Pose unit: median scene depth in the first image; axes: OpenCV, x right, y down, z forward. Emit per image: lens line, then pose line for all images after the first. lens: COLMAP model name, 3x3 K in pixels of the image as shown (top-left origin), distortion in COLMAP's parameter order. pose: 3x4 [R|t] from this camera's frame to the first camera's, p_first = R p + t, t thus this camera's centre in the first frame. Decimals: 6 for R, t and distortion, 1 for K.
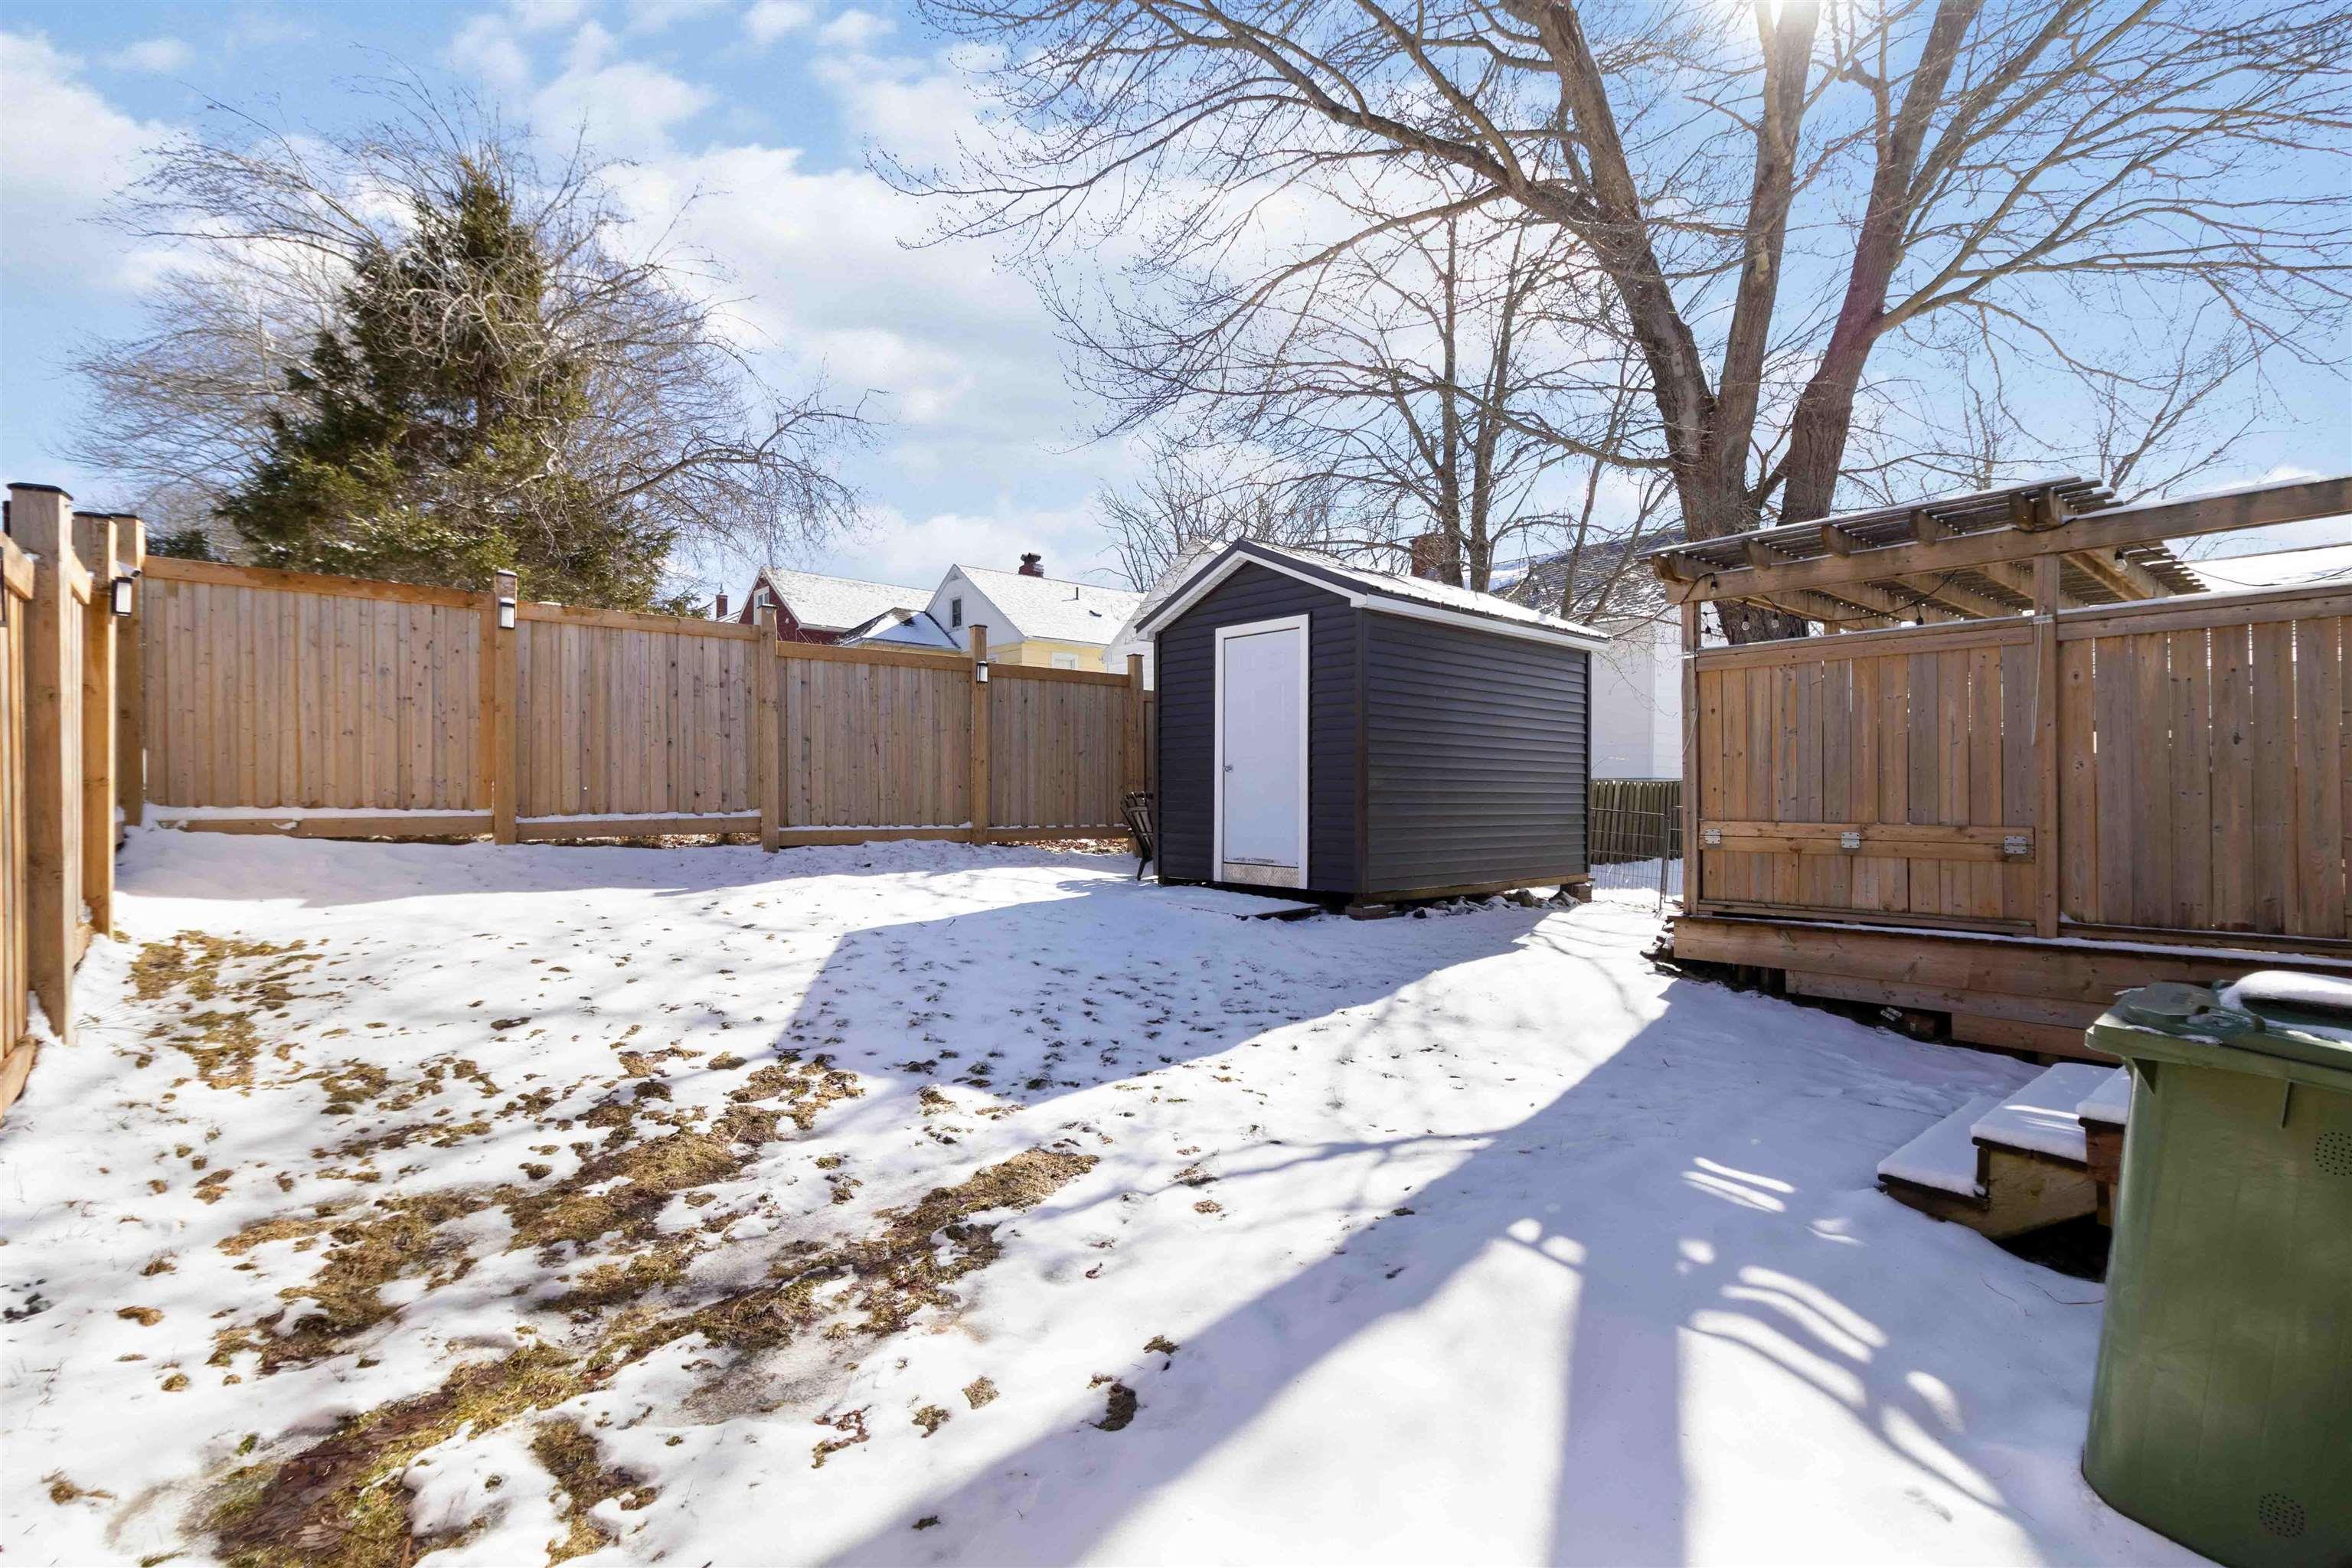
lens RADIAL K [[1082.8, 0, 1179.2], [0, 1082.8, 816.1], [0, 0, 1]] dist [0.009483, -0.000120]
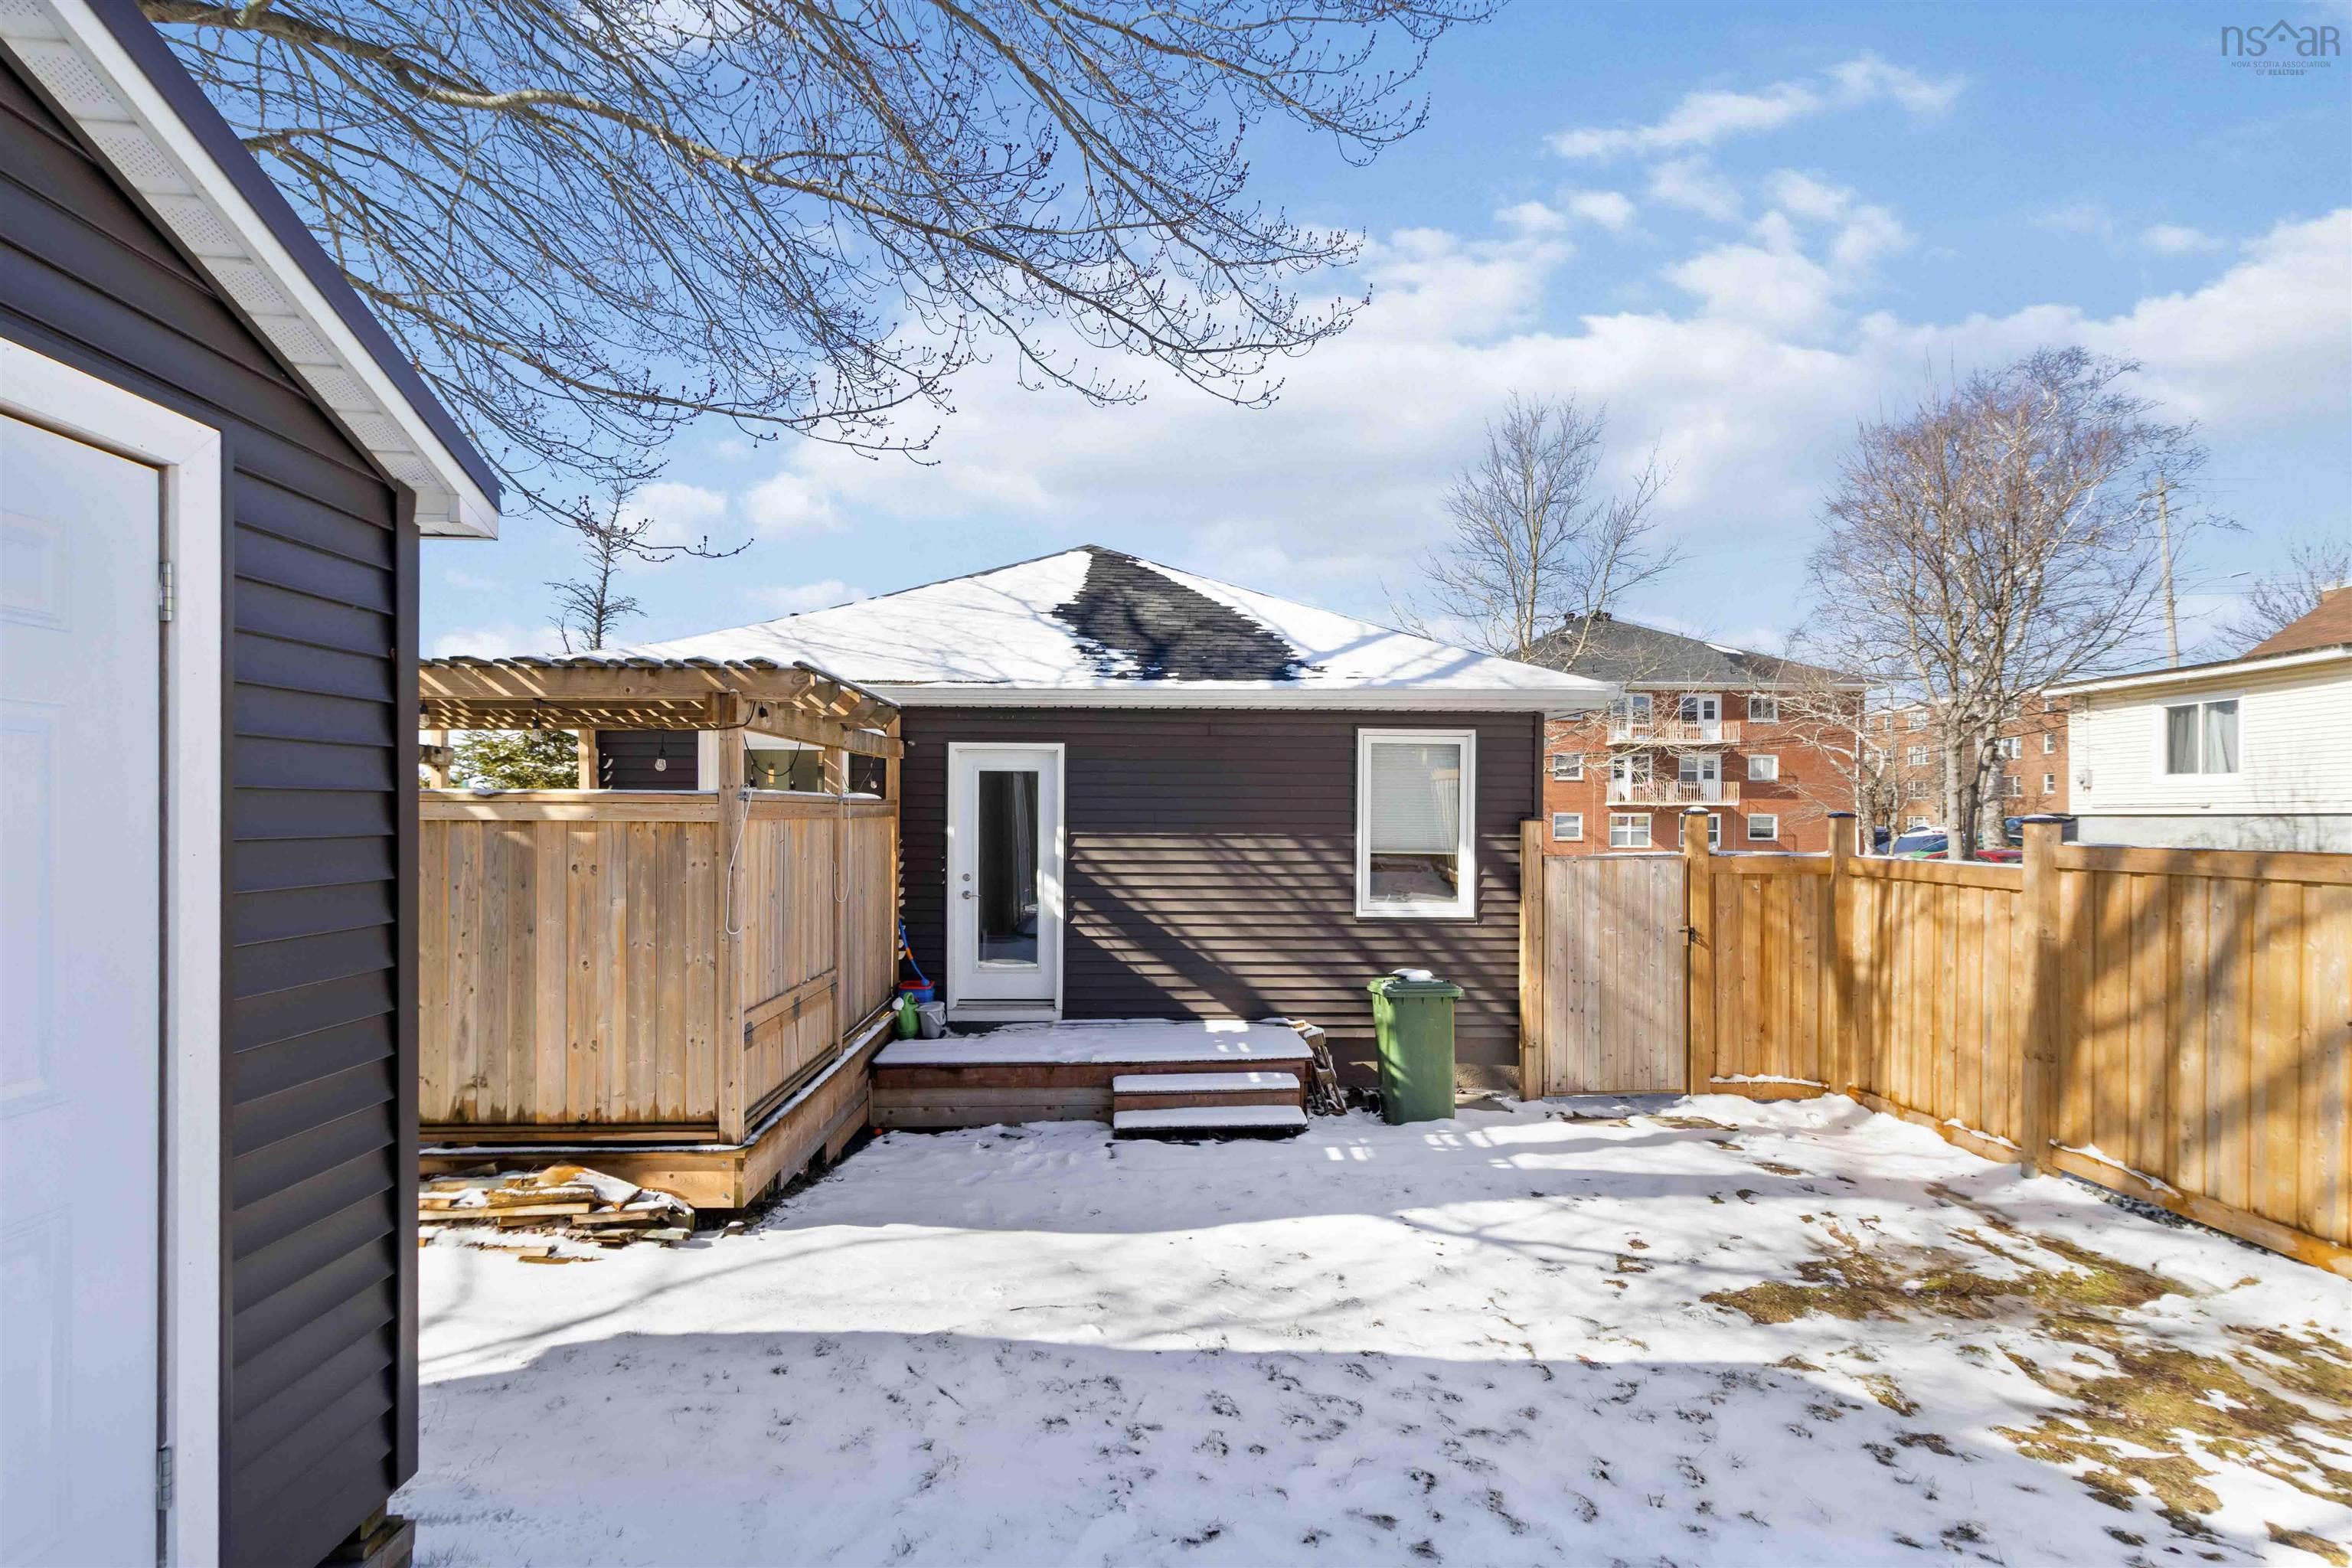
lens RADIAL K [[1082.8, 0, 1179.2], [0, 1082.8, 816.1], [0, 0, 1]] dist [0.009483, -0.000120]
pose [[-0.771793, -0.001866, 0.635872, -0.429489], [0.008679, 0.999872, 0.013469, -0.258517], [-0.635815, 0.015914, -0.771677, 2.505409]]
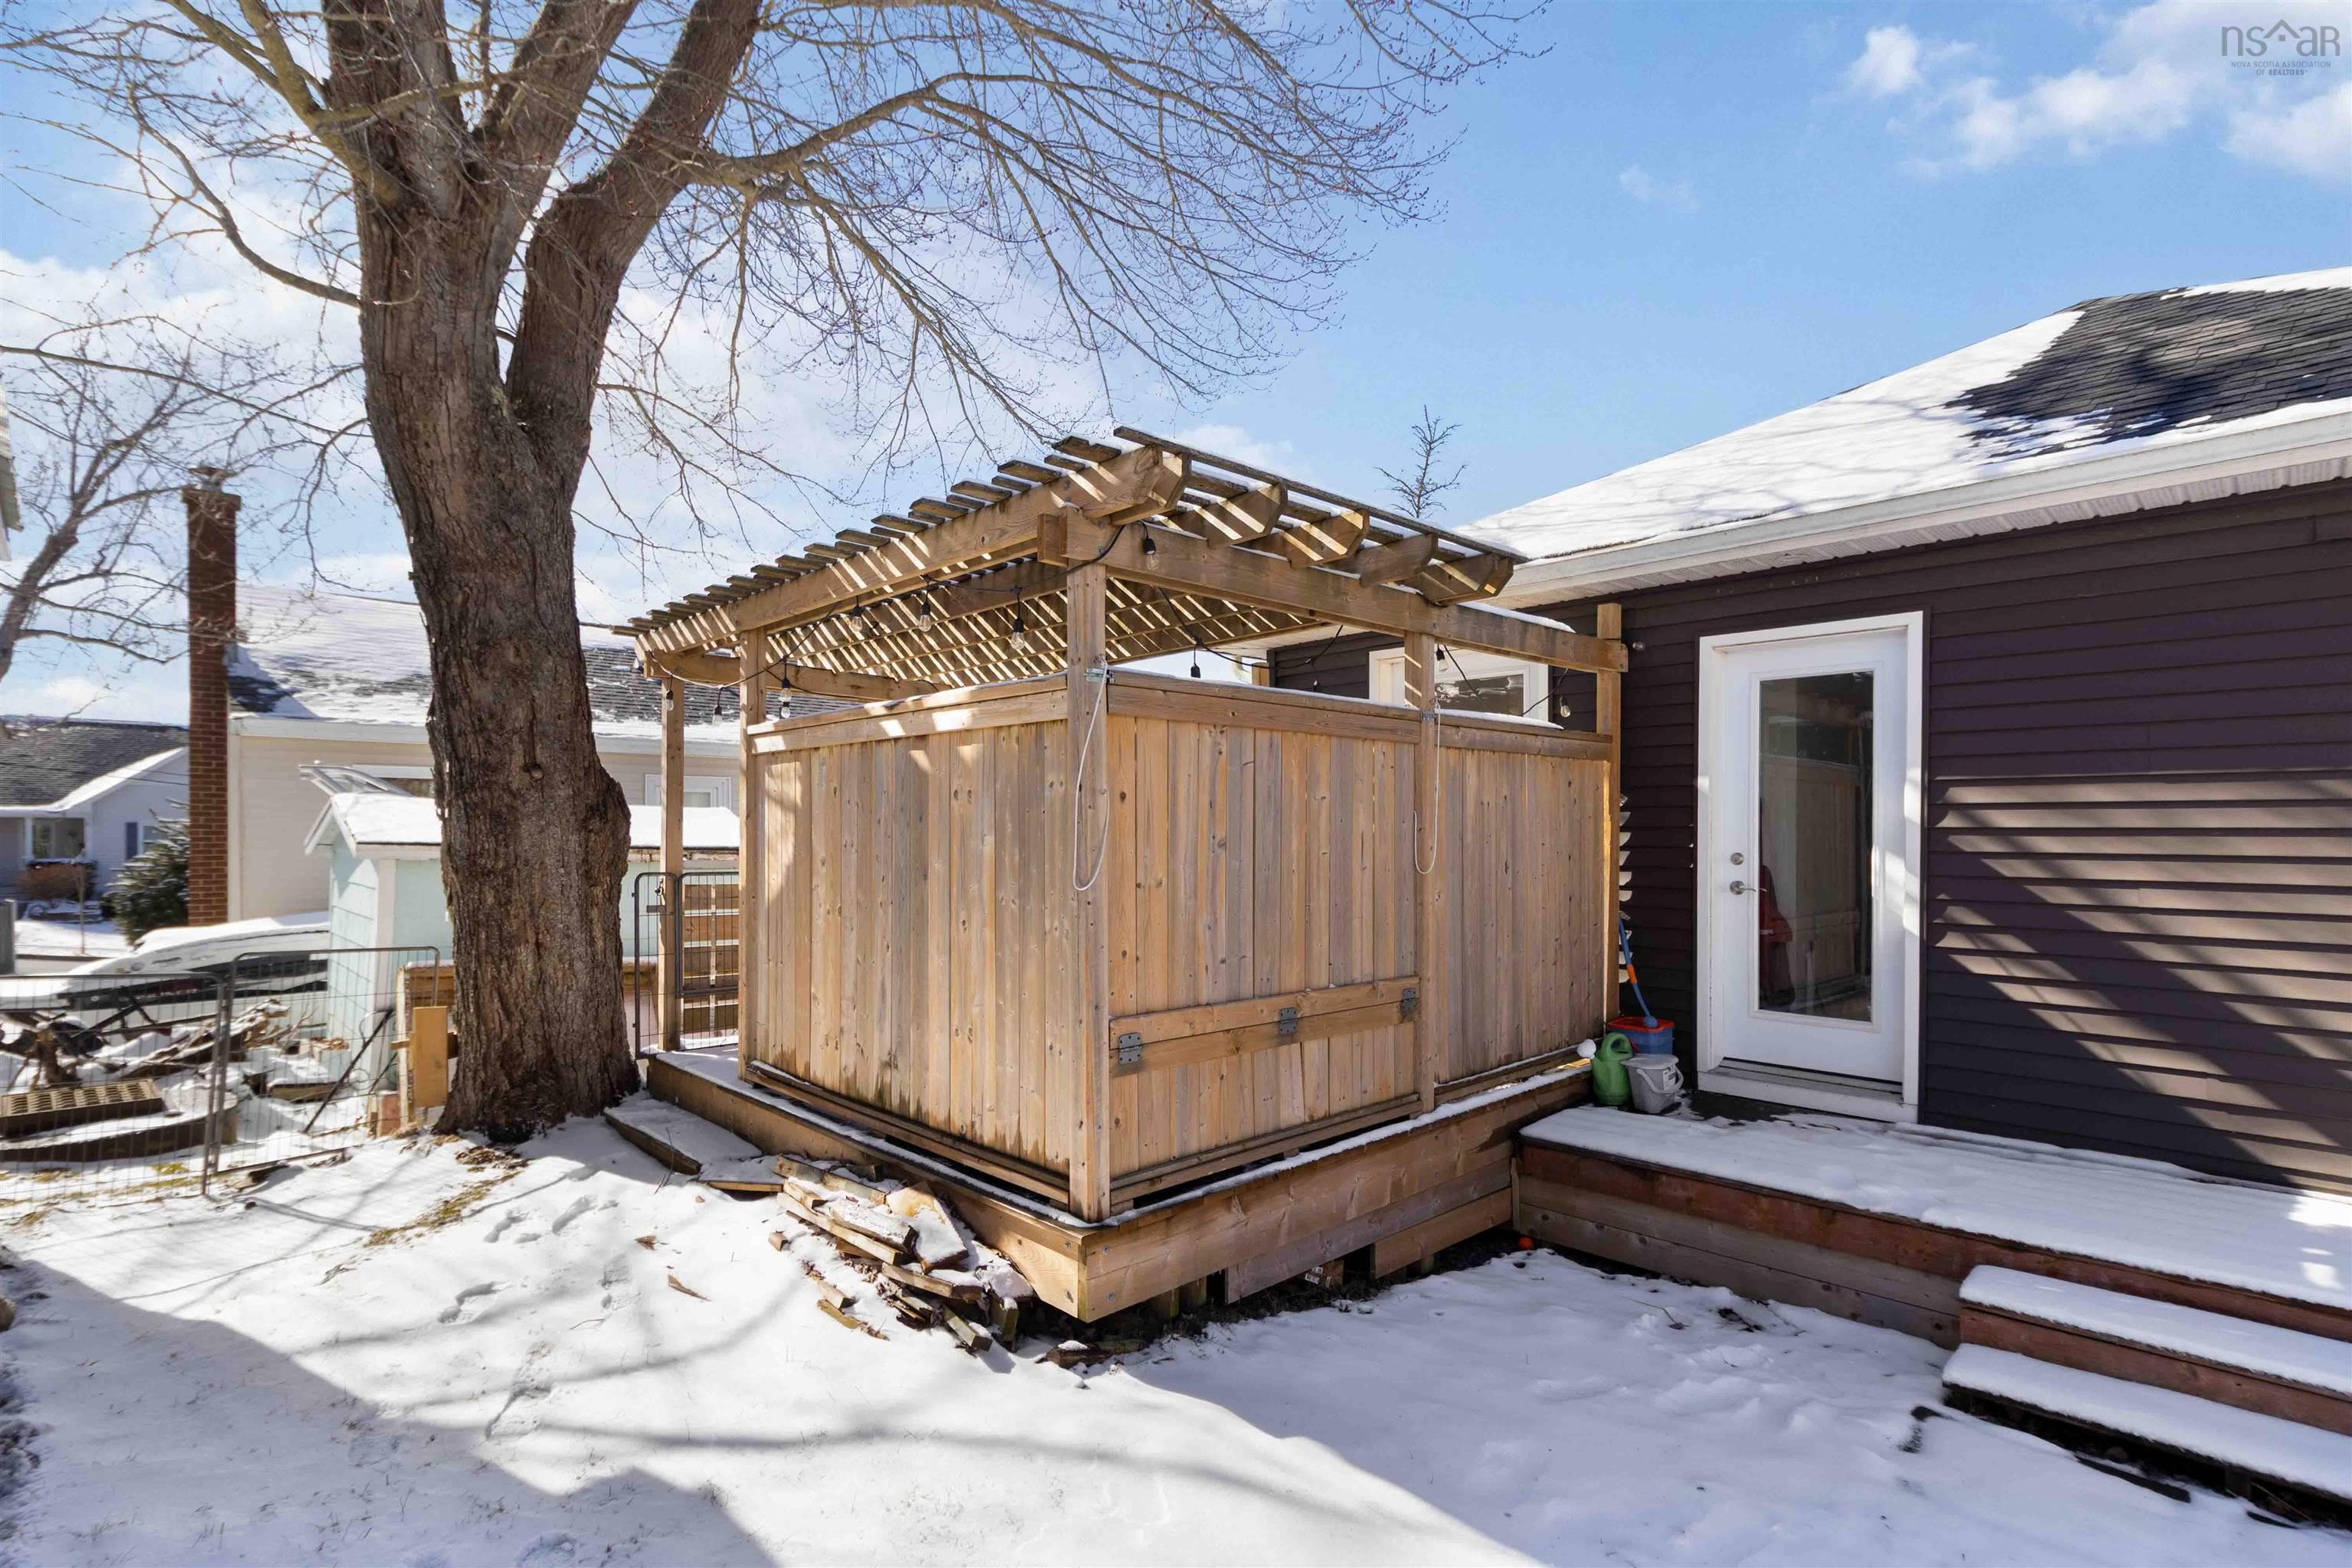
lens RADIAL K [[1125.1, 0, 1159.8], [0, 1125.1, 840.4], [0, 0, 1]] dist [0.013792, 0.000055]
pose [[-0.027378, -0.005401, 0.999611, -0.044441], [0.016873, 0.999840, 0.005864, -0.143246], [-0.999483, 0.017027, -0.027282, 1.786060]]
